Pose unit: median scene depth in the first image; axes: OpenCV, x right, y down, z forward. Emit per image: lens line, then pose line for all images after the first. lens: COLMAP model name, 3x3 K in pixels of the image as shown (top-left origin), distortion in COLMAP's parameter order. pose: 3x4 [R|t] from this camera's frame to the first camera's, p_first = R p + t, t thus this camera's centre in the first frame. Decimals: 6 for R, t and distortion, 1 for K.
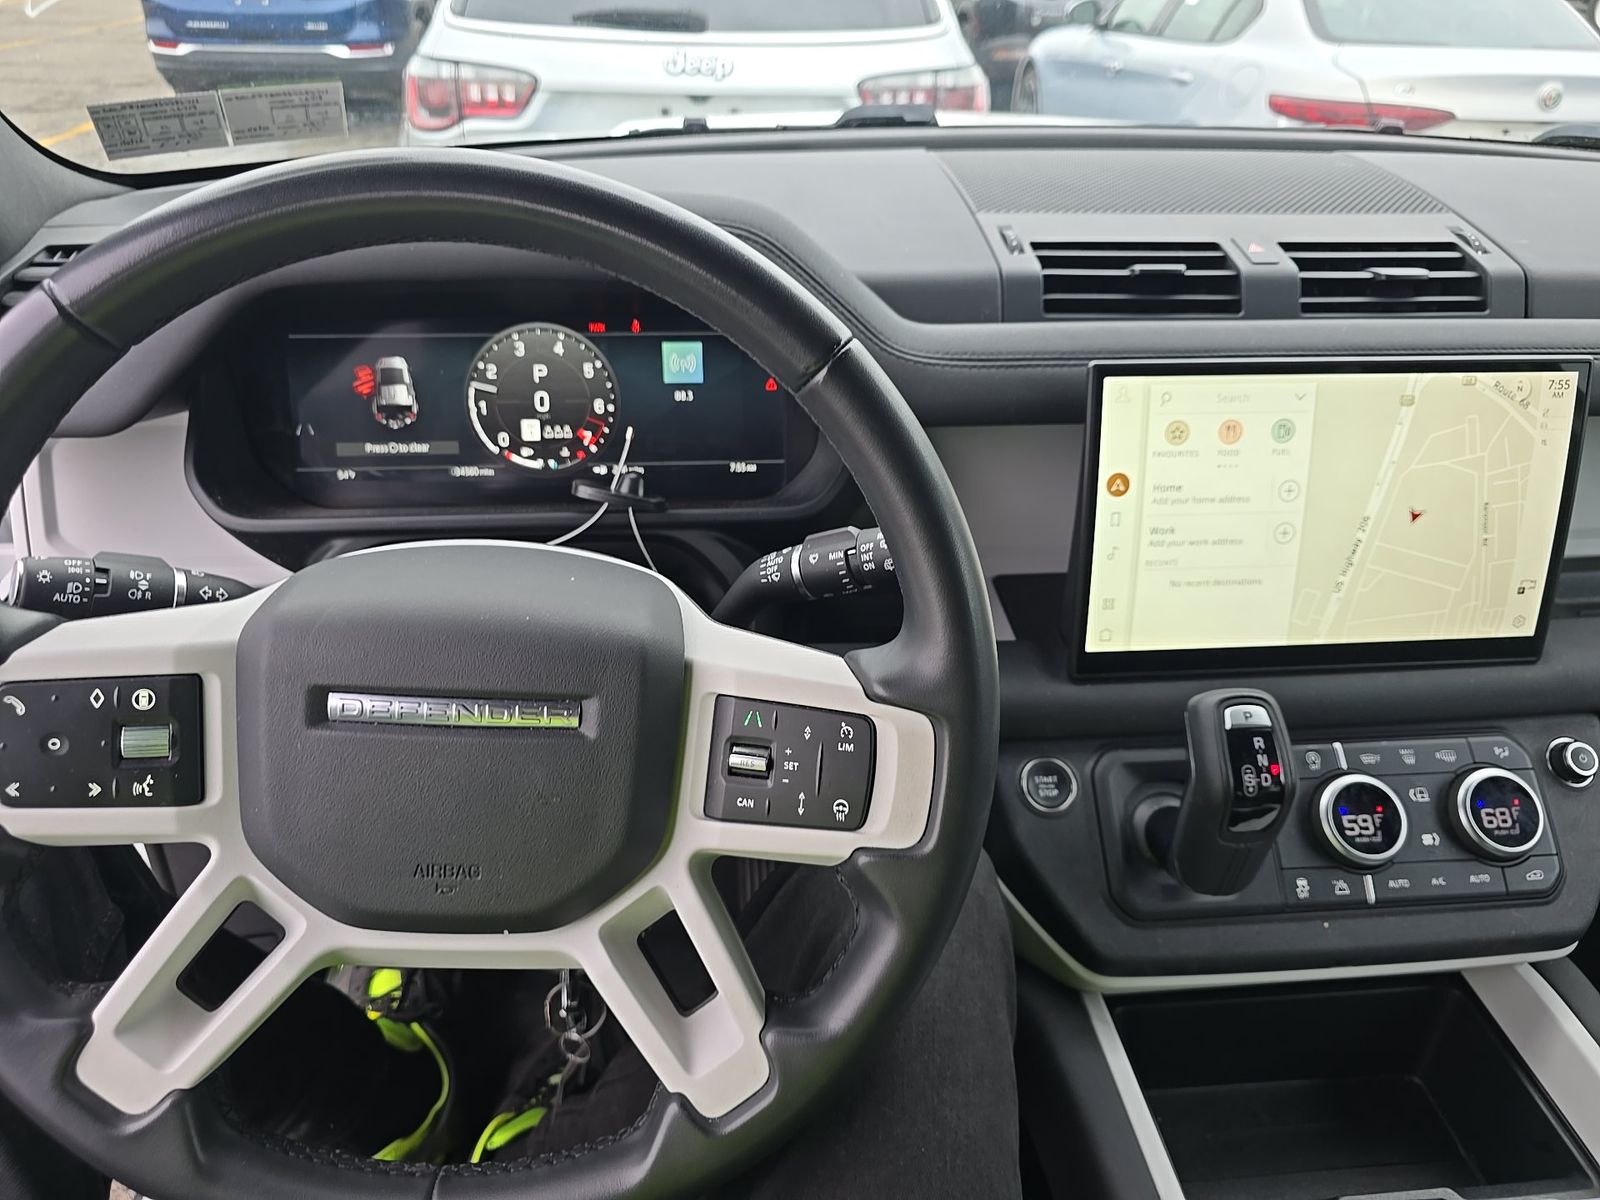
lens RADIAL K [[1080.5, 0, 798.7], [0, 1080.5, 611.0], [0, 0, 1]] dist [0.013649, -0.023808]
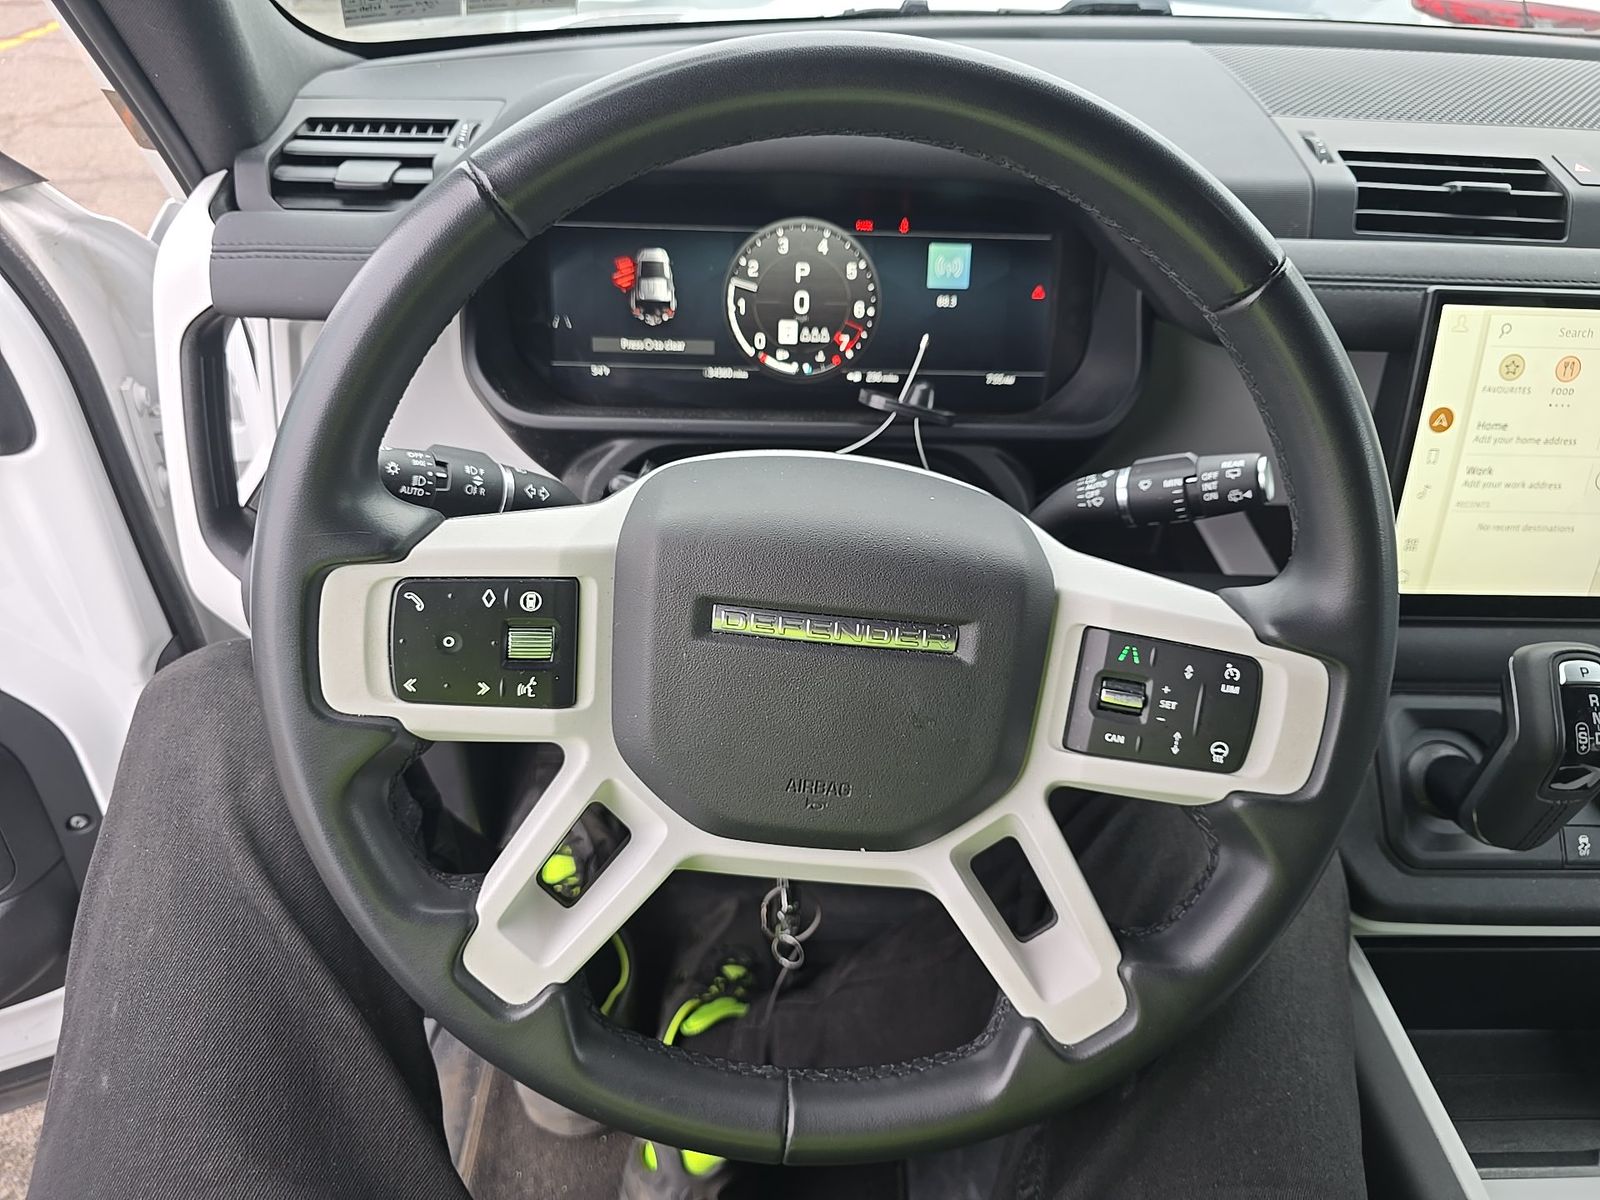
lens RADIAL K [[1080.5, 0, 794.9], [0, 1080.5, 609.6], [0, 0, 1]] dist [0.013649, -0.023808]
pose [[0.997661, 0.053740, -0.042252, -0.211958], [-0.049778, 0.994714, 0.089808, -0.008039], [0.046855, -0.087495, 0.995062, 0.014934]]
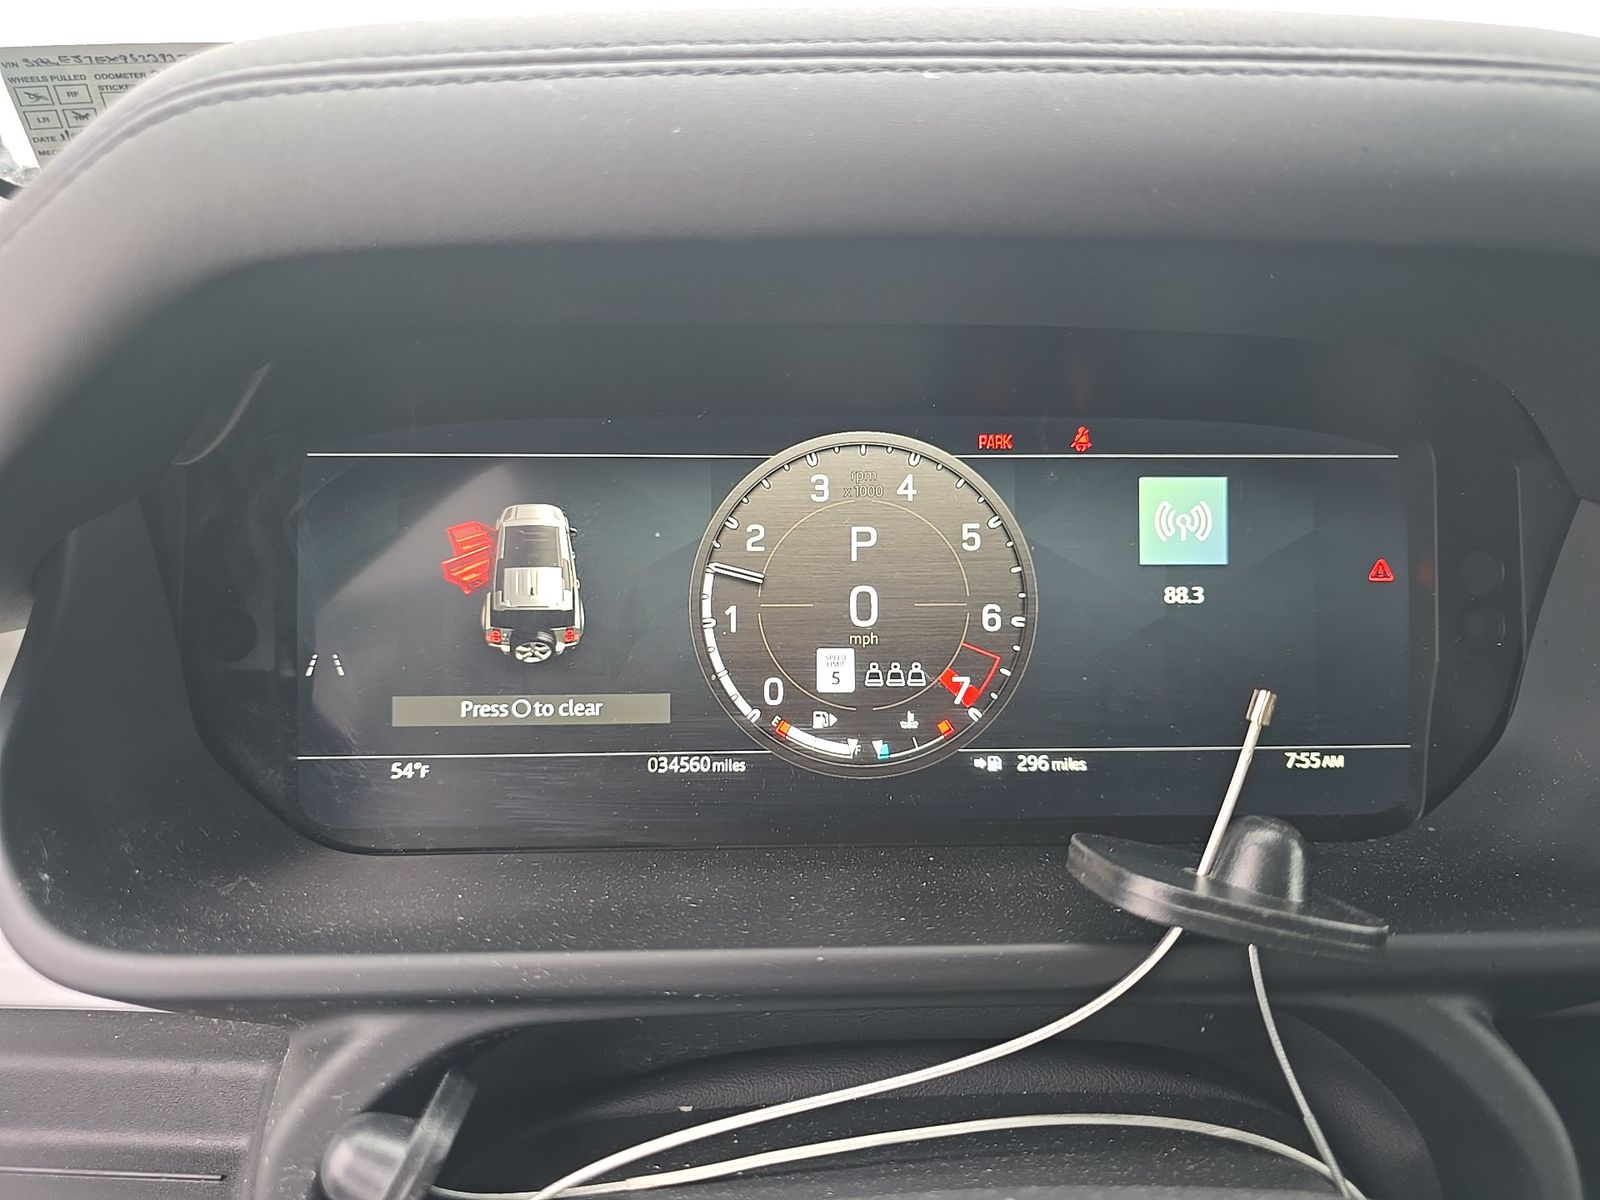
lens RADIAL K [[1080.5, 0, 798.0], [0, 1080.5, 604.9], [0, 0, 1]] dist [0.013649, -0.023808]
pose [[0.998558, 0.011105, -0.052524, -0.272135], [-0.020578, 0.982820, -0.183416, -0.128320], [0.049585, 0.184232, 0.981631, 0.645003]]
